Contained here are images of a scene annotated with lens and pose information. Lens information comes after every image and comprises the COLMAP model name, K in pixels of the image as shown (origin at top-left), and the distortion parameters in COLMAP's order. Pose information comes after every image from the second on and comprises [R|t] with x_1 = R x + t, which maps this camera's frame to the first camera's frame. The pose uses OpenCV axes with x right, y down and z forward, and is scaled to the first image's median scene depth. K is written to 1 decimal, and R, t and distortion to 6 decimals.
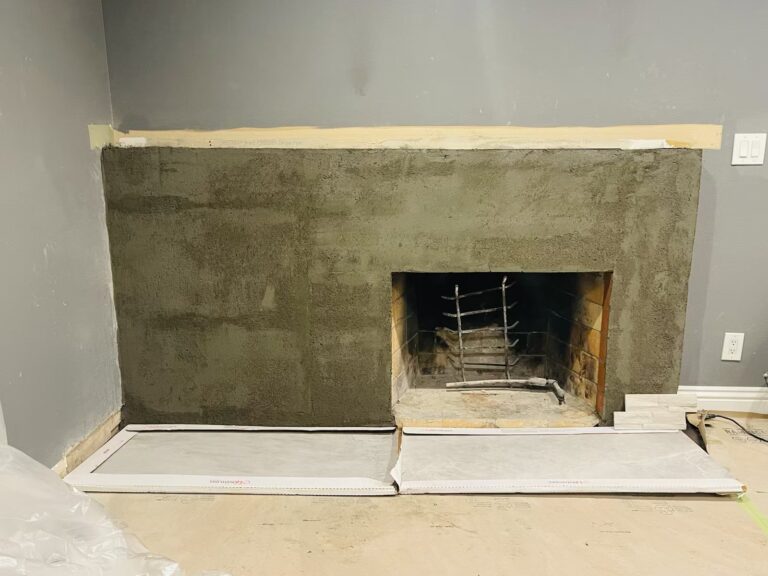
lens RADIAL K [[657.8, 0, 392.2], [0, 657.8, 310.4], [0, 0, 1]] dist [0.036863, -0.021303]
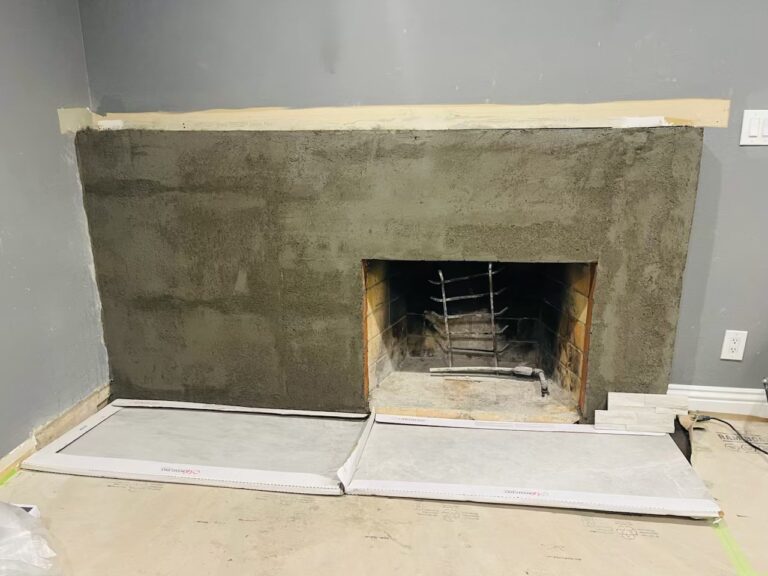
lens RADIAL K [[581.4, 0, 387.0], [0, 581.4, 305.6], [0, 0, 1]] dist [0.065149, -0.093404]
pose [[0.992607, 0.026766, -0.118382, 0.140489], [-0.019232, 0.997743, 0.064330, -0.045913], [0.119836, -0.061578, 0.990882, 0.148230]]
